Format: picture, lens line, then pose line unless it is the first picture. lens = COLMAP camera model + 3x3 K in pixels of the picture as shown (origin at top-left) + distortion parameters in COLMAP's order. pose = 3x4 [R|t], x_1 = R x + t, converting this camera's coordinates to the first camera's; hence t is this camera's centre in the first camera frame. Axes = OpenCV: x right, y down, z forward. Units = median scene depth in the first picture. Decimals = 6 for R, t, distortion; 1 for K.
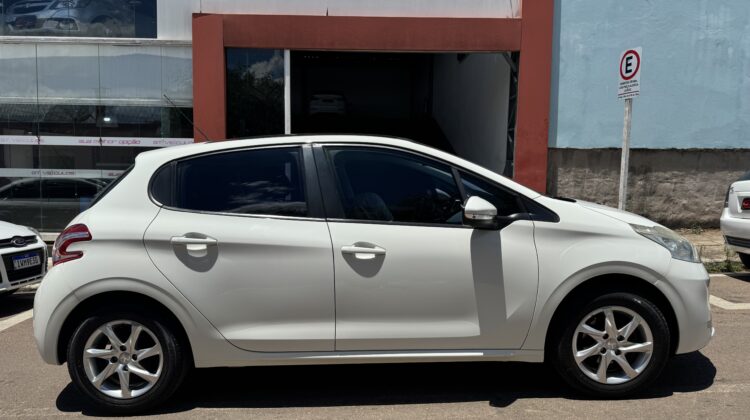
lens RADIAL K [[541.0, 0, 377.1], [0, 541.0, 211.0], [0, 0, 1]] dist [0.027163, -0.039470]
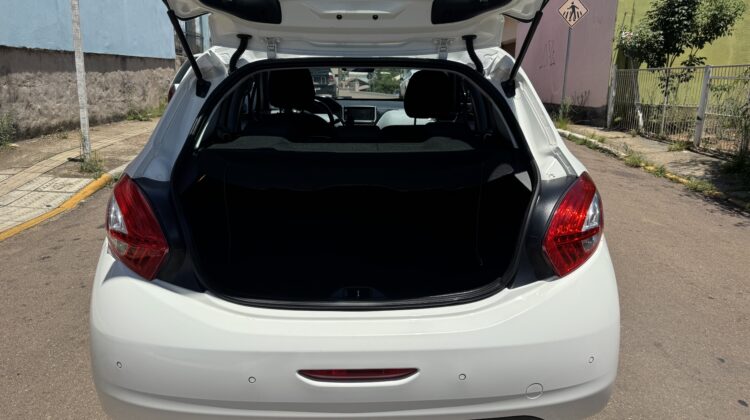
lens RADIAL K [[541.0, 0, 372.6], [0, 541.0, 213.5], [0, 0, 1]] dist [0.027163, -0.039470]
pose [[0.022437, -0.249207, 0.968190, -0.379670], [0.049802, 0.967510, 0.247878, -0.042444], [-0.998507, 0.042656, 0.034119, 0.401043]]
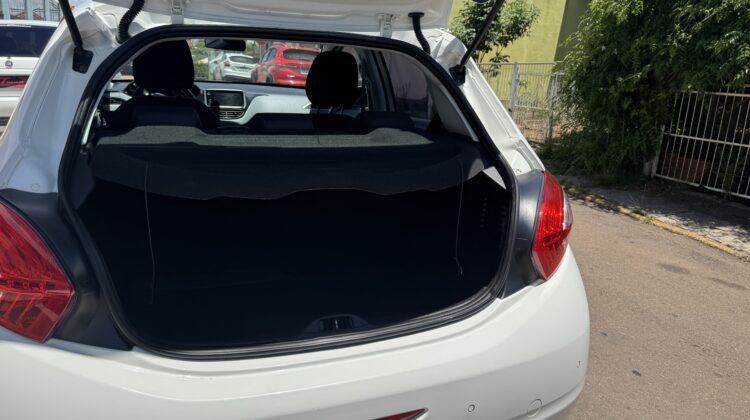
lens RADIAL K [[541.0, 0, 376.5], [0, 541.0, 214.6], [0, 0, 1]] dist [0.027163, -0.039470]
pose [[-0.313614, -0.263439, 0.912275, -0.325157], [0.006591, 0.960117, 0.279520, -0.040316], [-0.949528, 0.093674, -0.299370, 0.459598]]
